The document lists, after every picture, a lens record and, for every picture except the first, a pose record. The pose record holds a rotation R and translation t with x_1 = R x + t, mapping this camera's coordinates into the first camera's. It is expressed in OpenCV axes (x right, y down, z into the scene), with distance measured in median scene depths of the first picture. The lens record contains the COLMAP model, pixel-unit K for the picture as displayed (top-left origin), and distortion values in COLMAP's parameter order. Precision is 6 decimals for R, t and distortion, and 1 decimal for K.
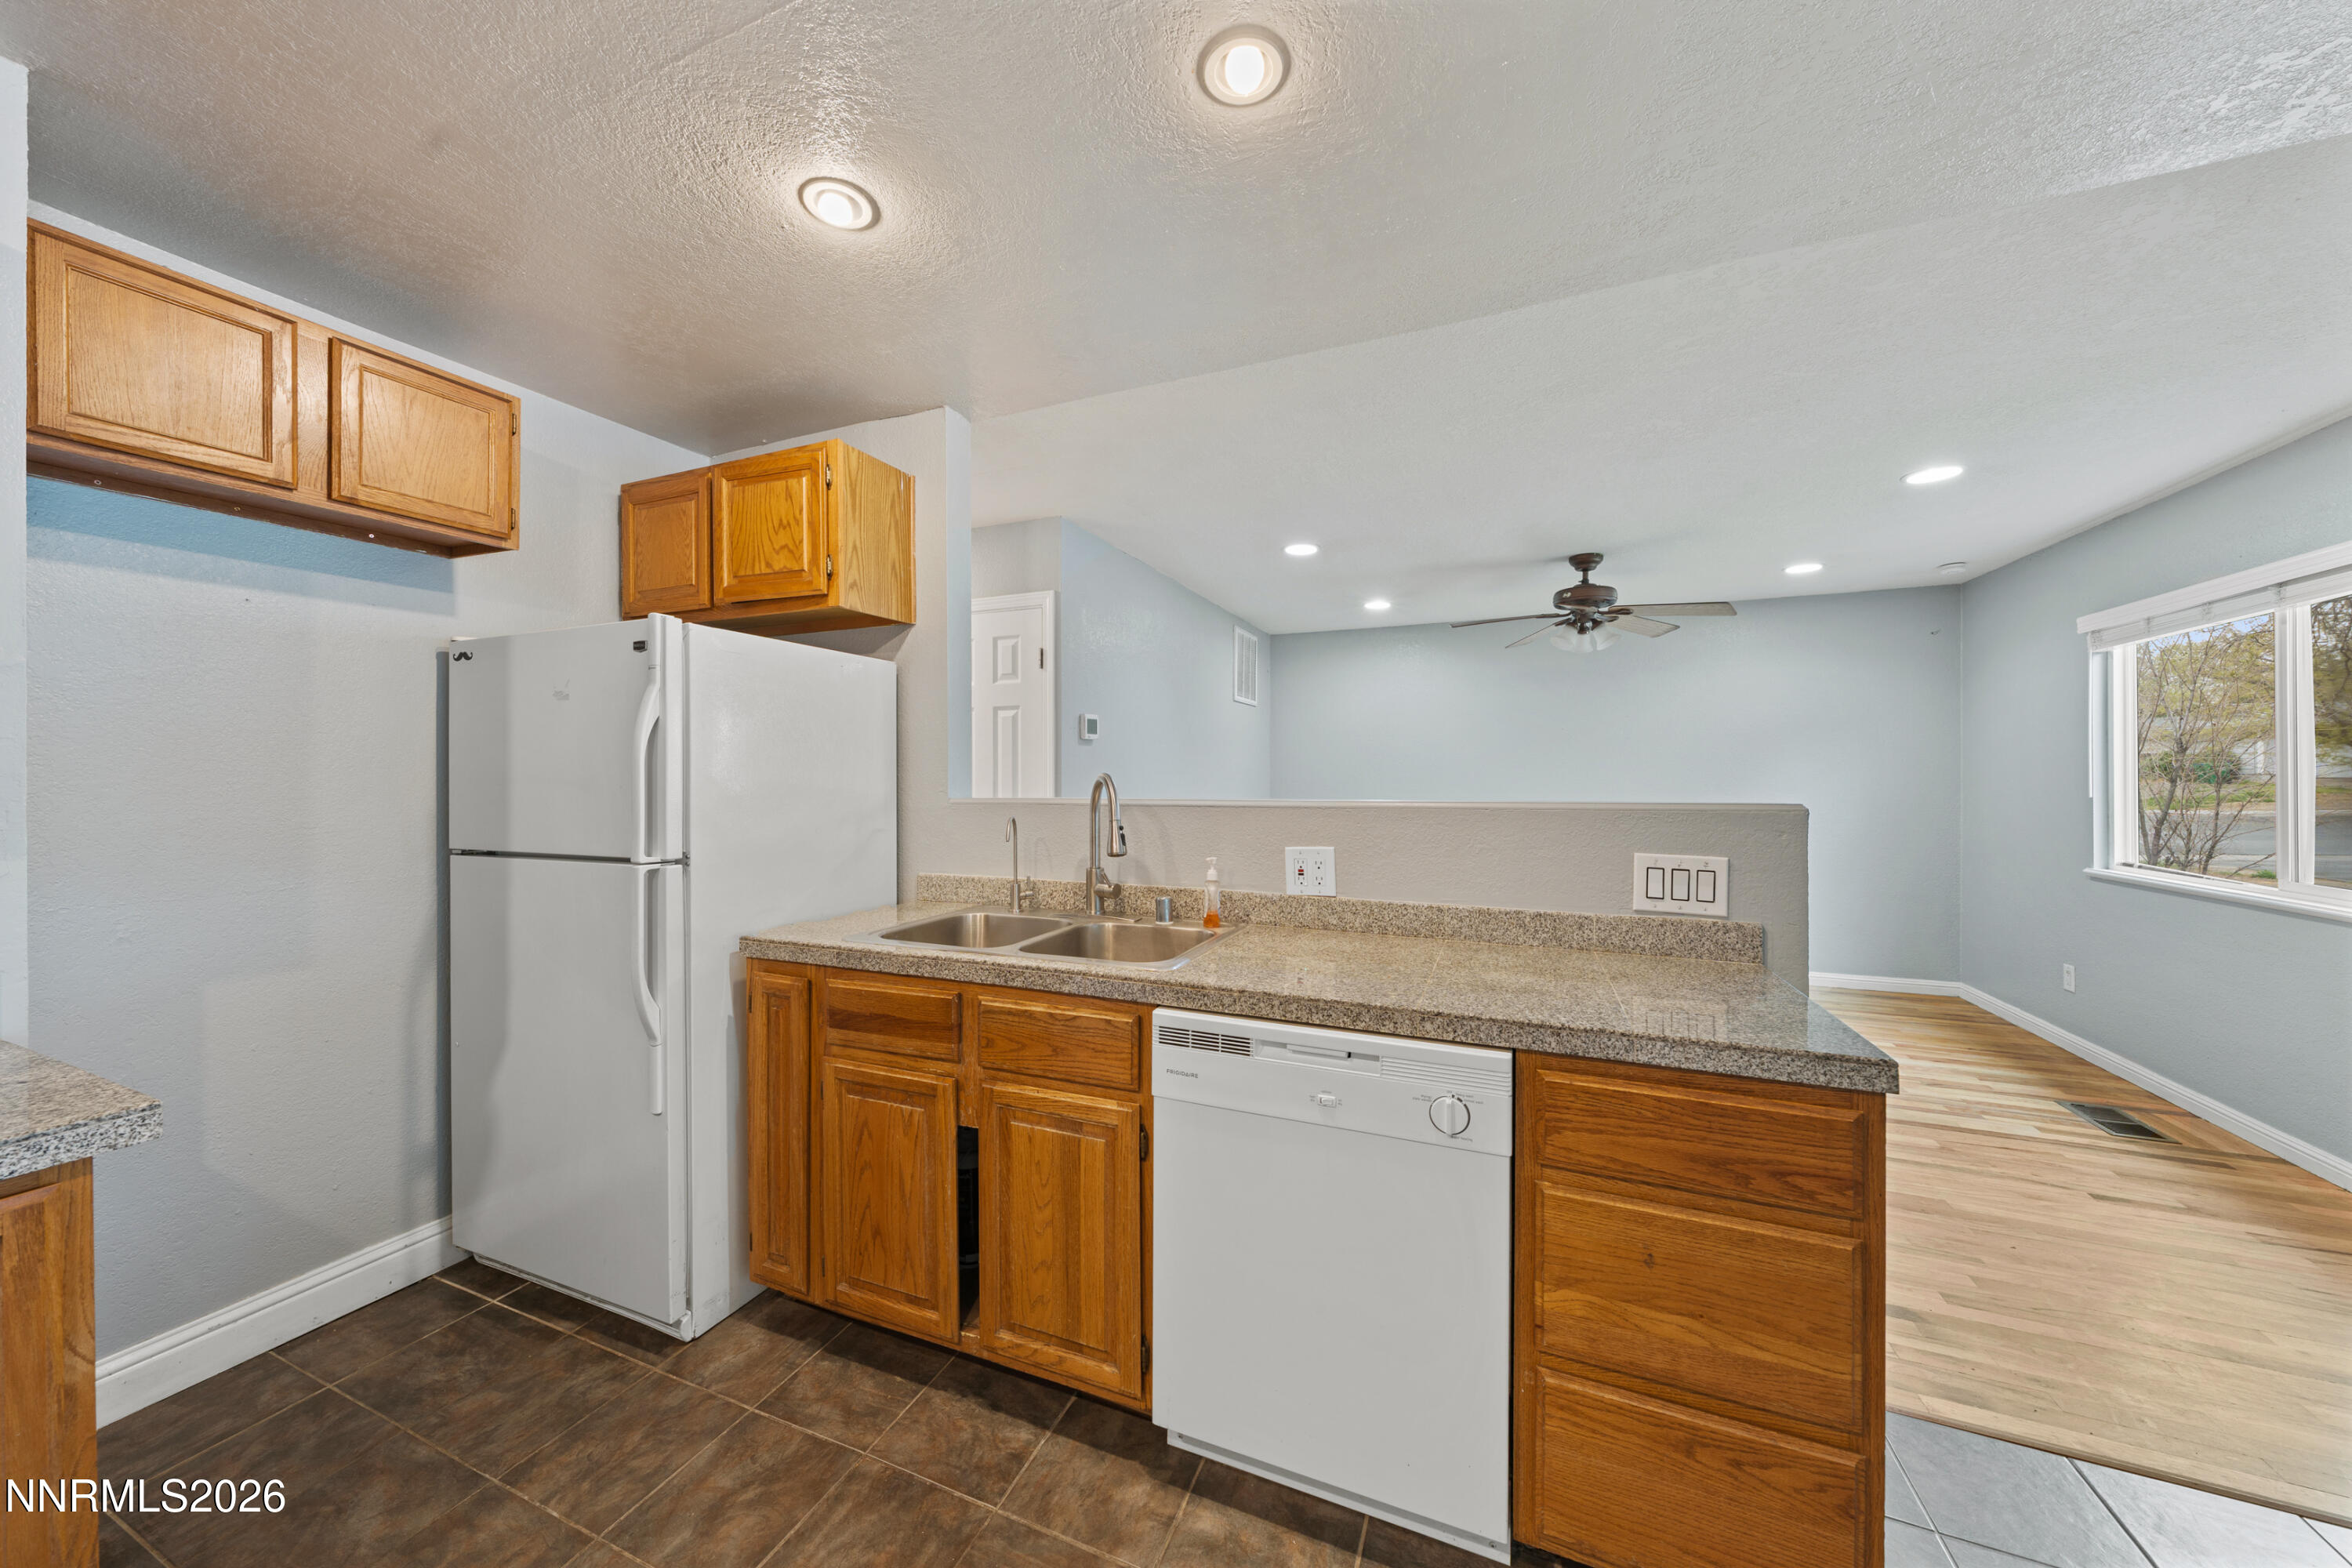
lens RADIAL K [[795.7, 0, 1175.2], [0, 795.7, 777.4], [0, 0, 1]] dist [-0.002419, -0.000120]
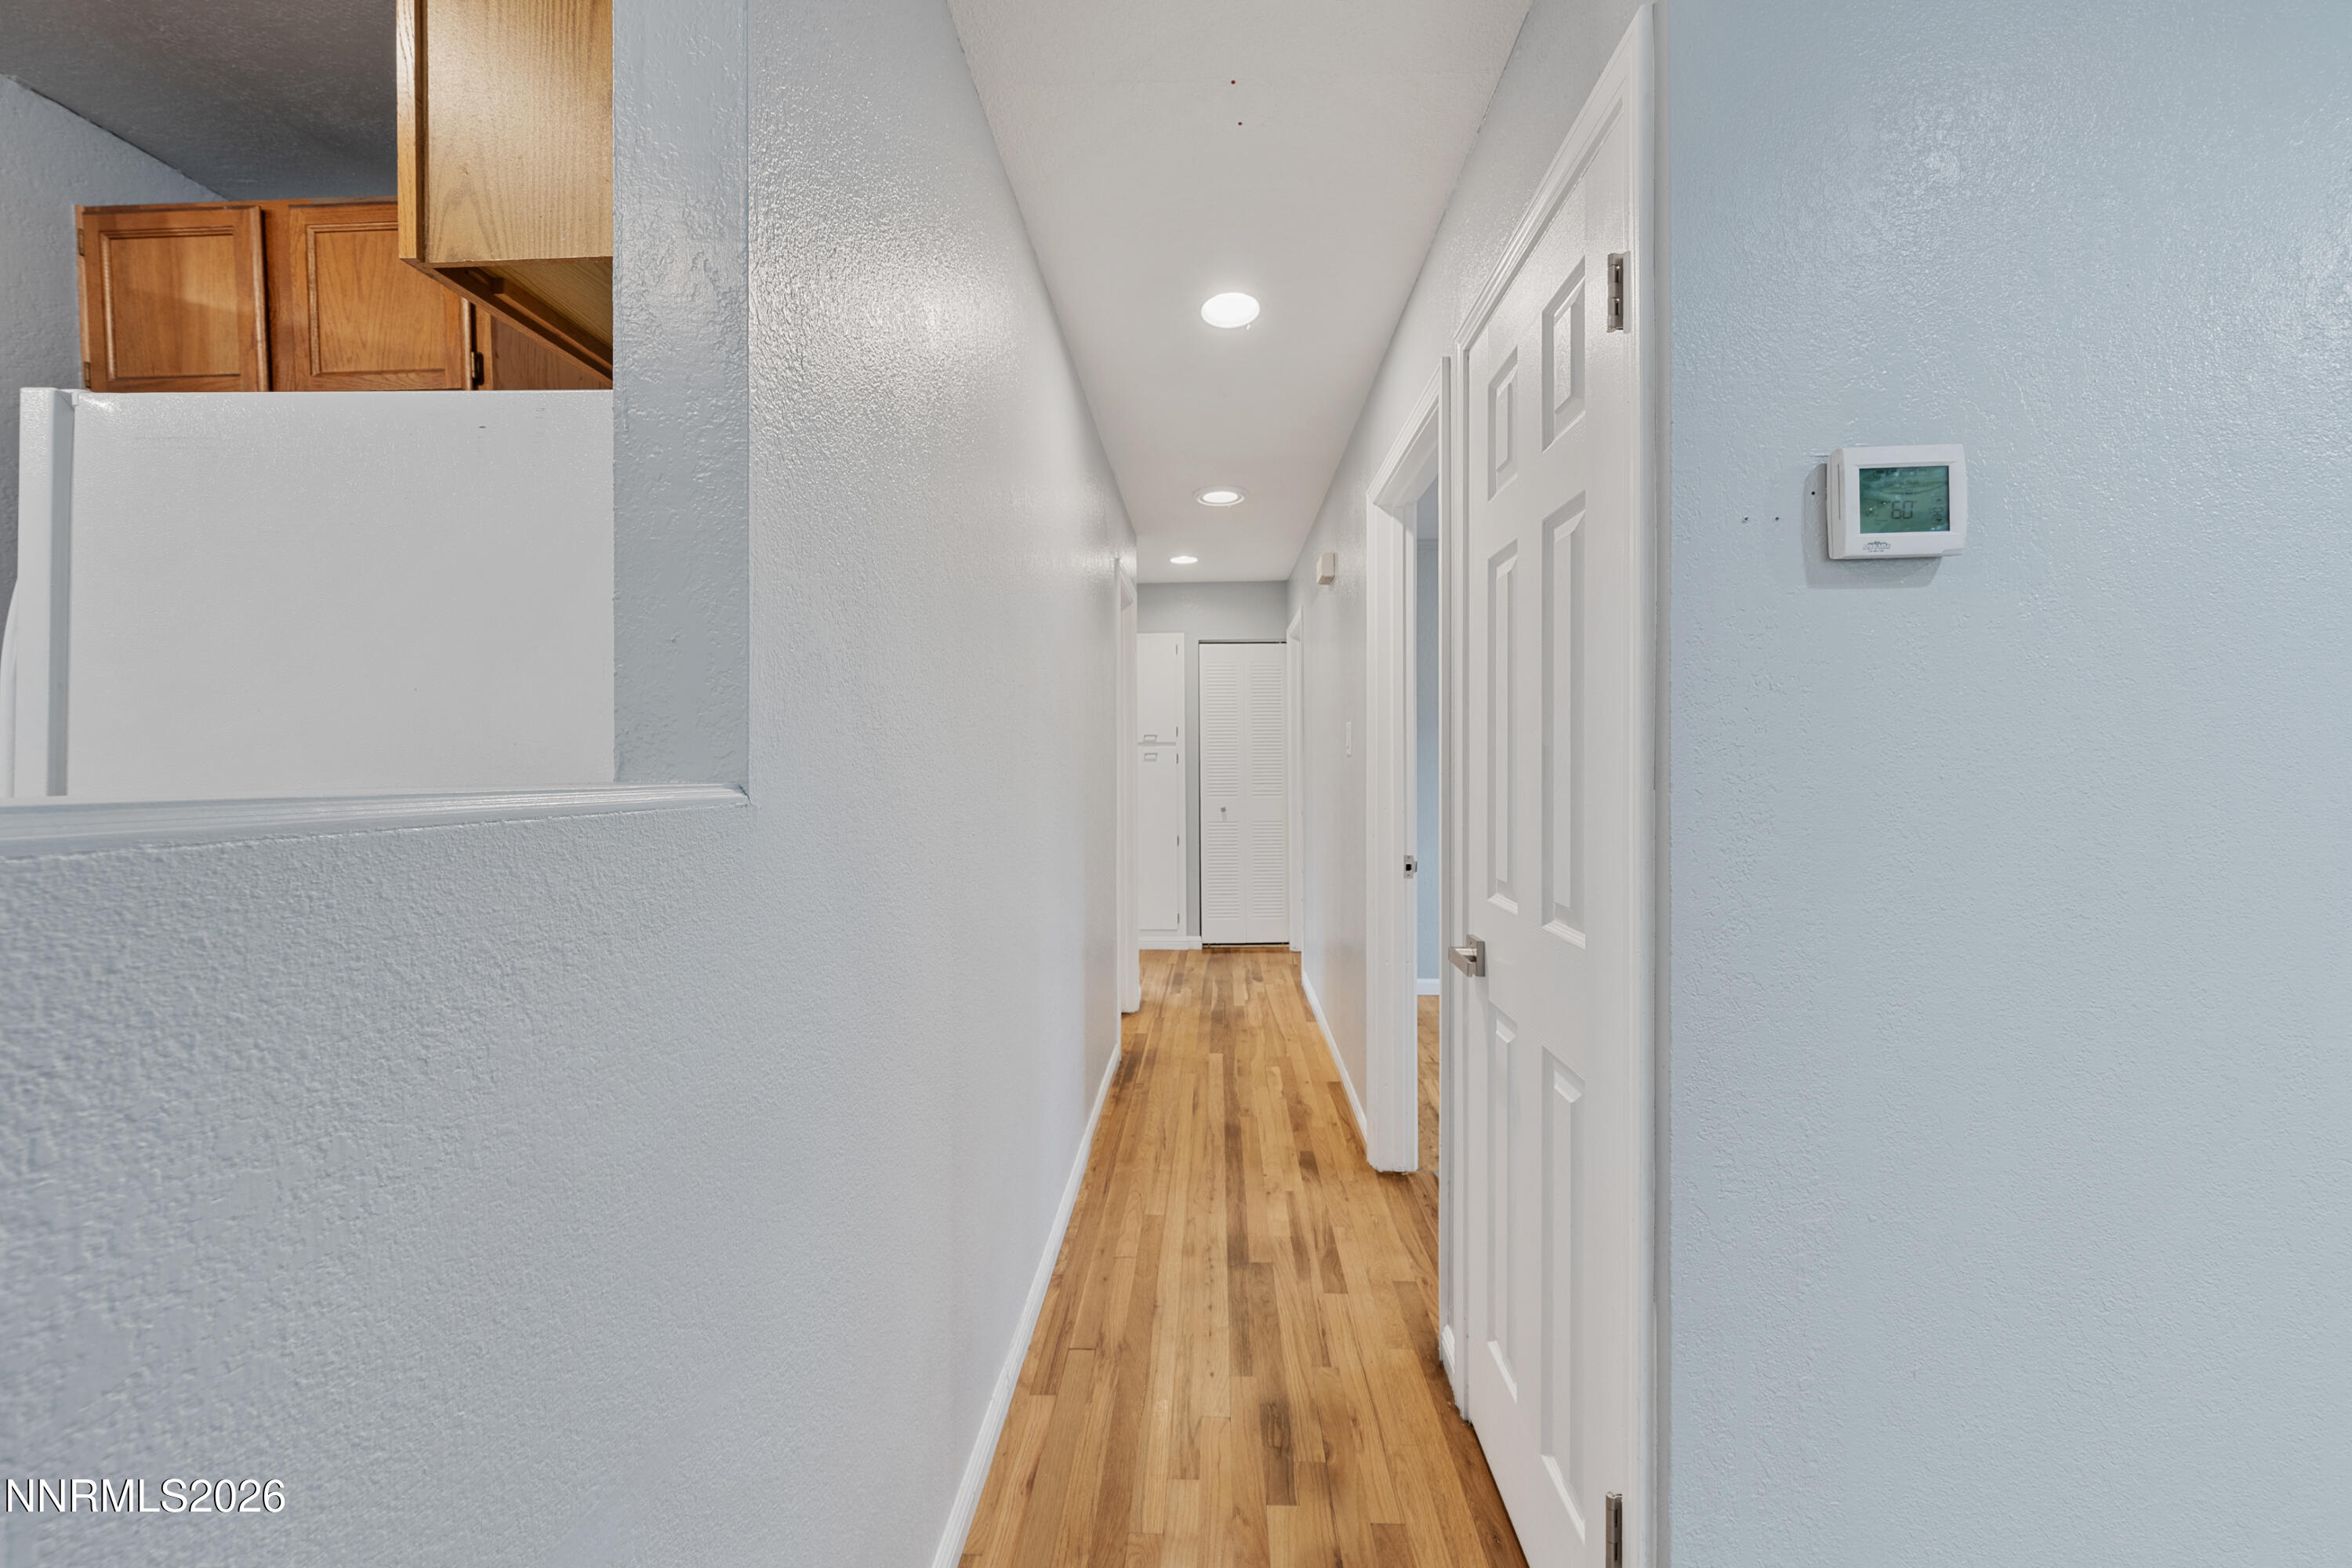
lens RADIAL K [[865.9, 0, 1181.5], [0, 865.9, 780.2], [0, 0, 1]] dist [0.002710, -0.003369]
pose [[0.355652, 0.024856, -0.934288, 0.107737], [-0.001235, 0.999658, 0.026125, 0.021222], [0.934618, -0.008138, 0.355561, 1.421265]]
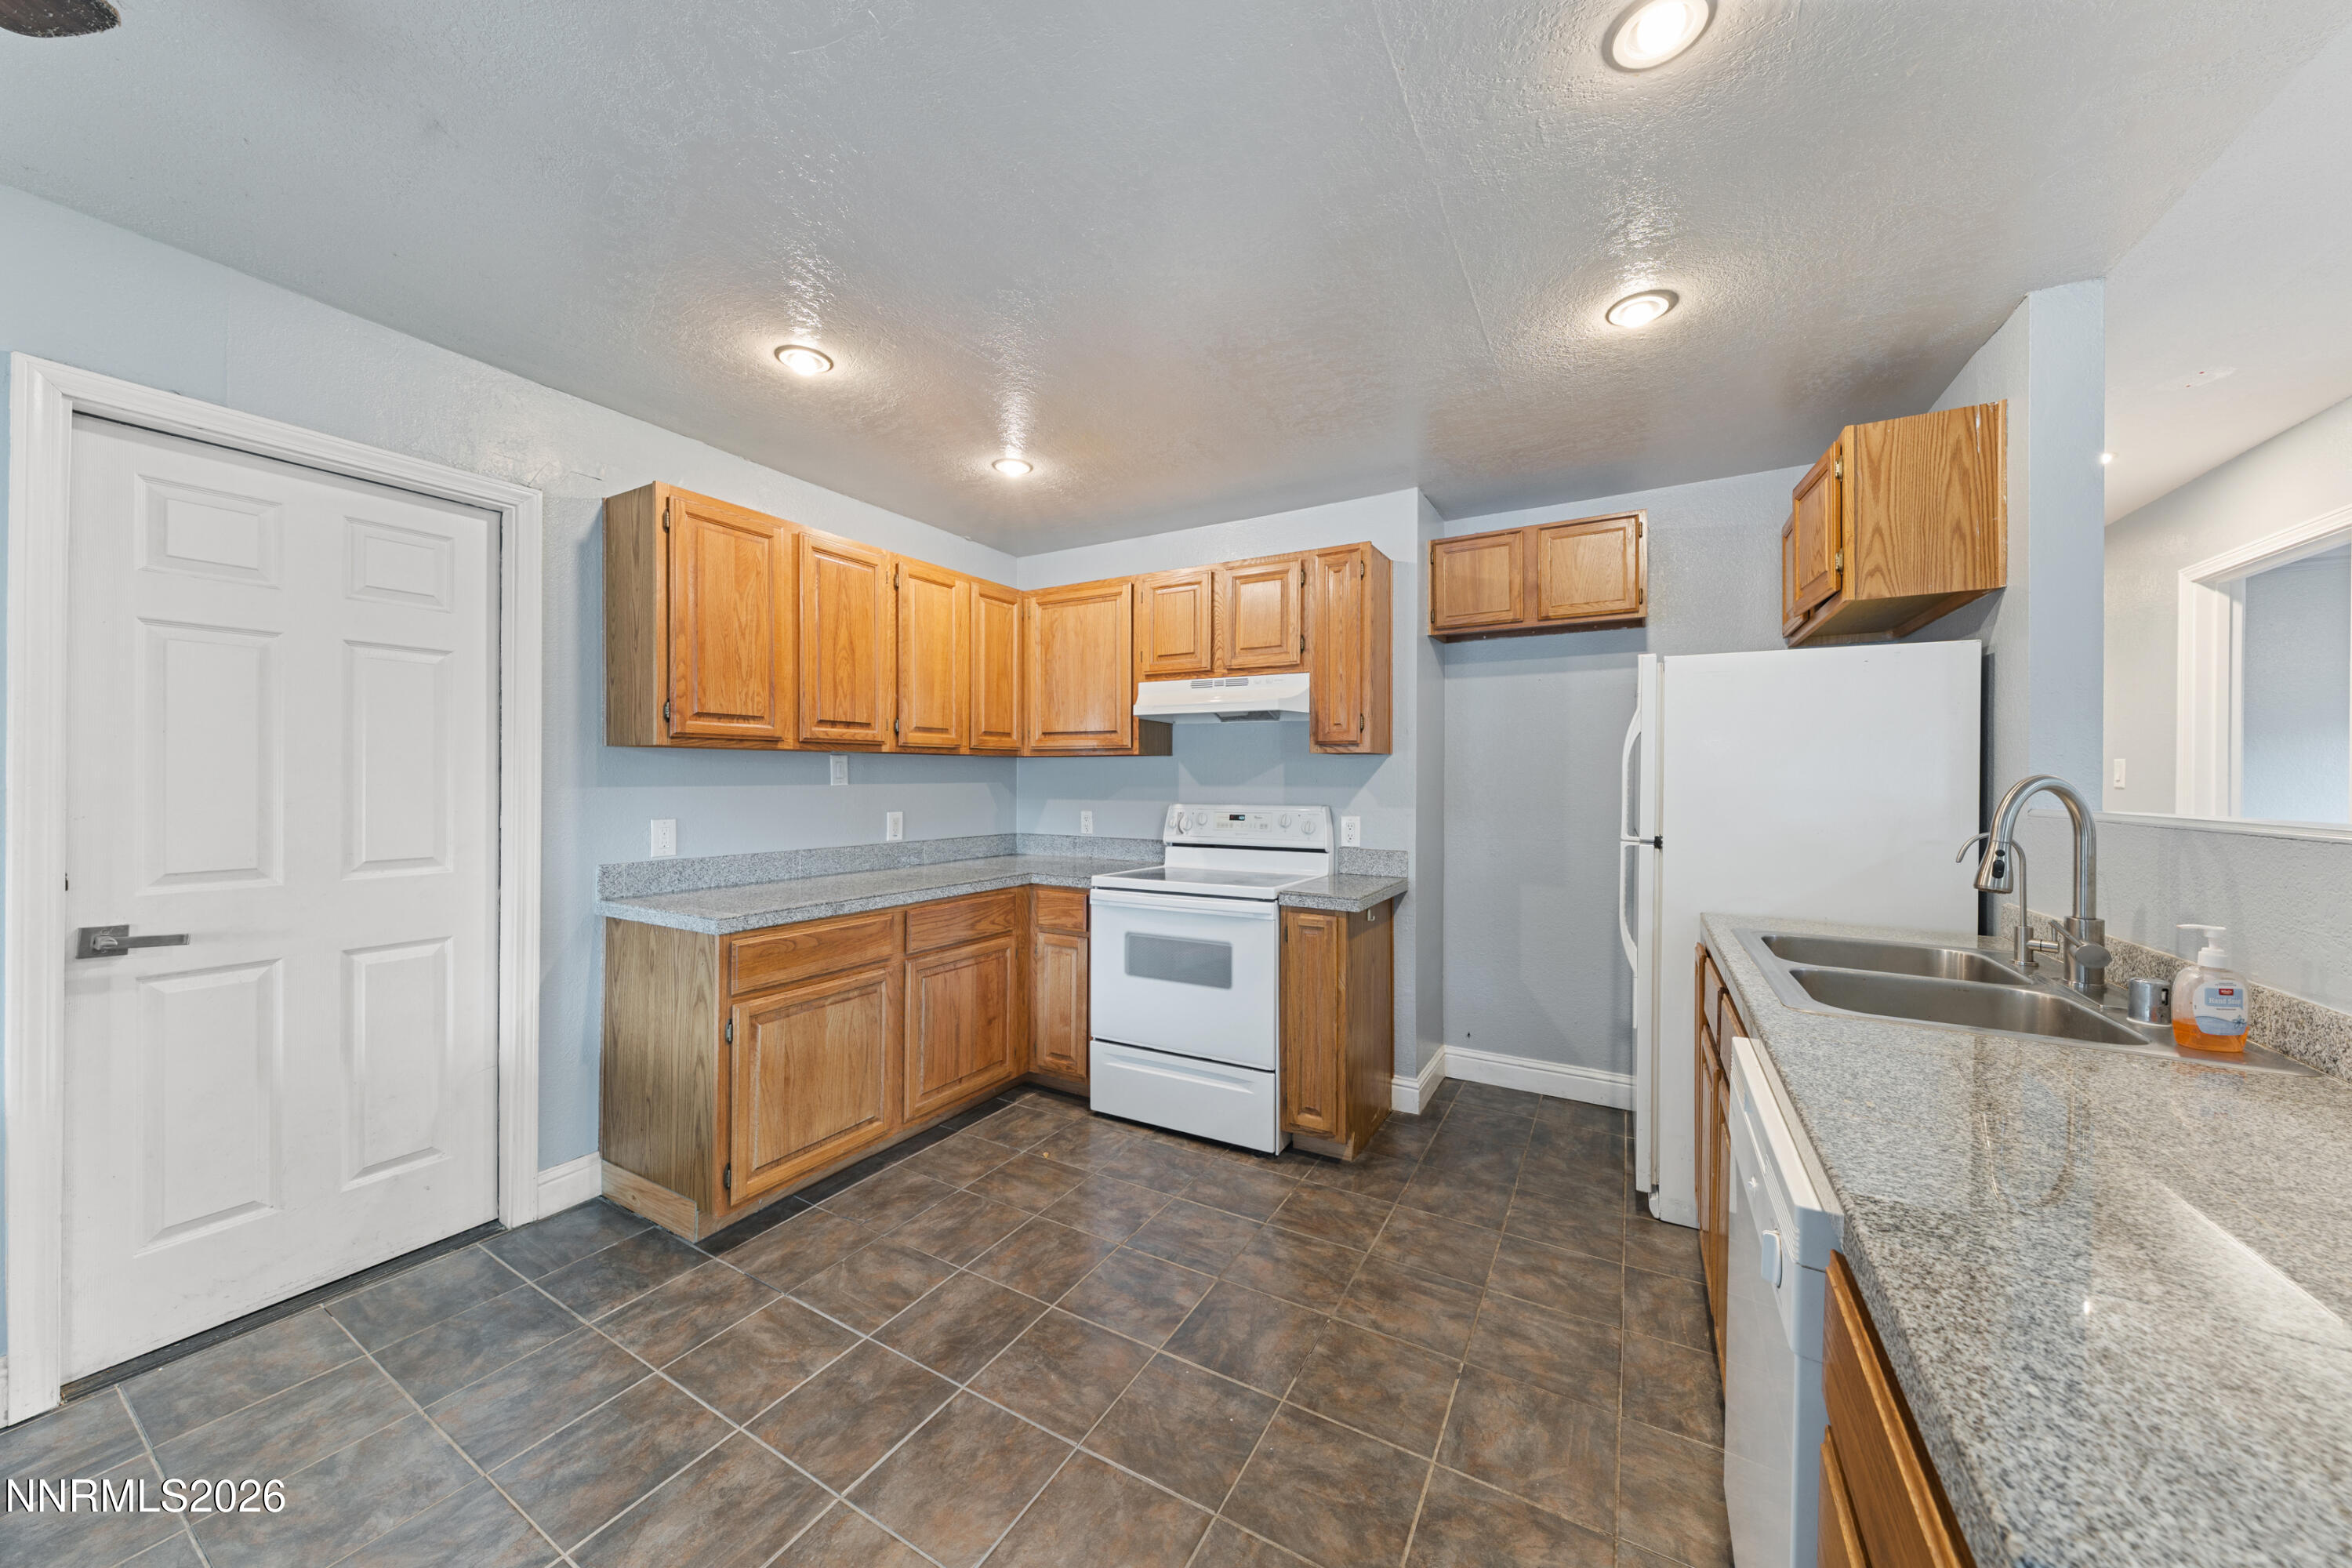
lens RADIAL K [[802.5, 0, 1171.9], [0, 802.5, 778.0], [0, 0, 1]] dist [-0.000937, -0.000166]
pose [[-0.121946, 0.004612, -0.992526, 0.752378], [-0.008673, 0.999946, 0.005712, -0.000565], [0.992499, 0.009304, -0.121899, 0.369607]]
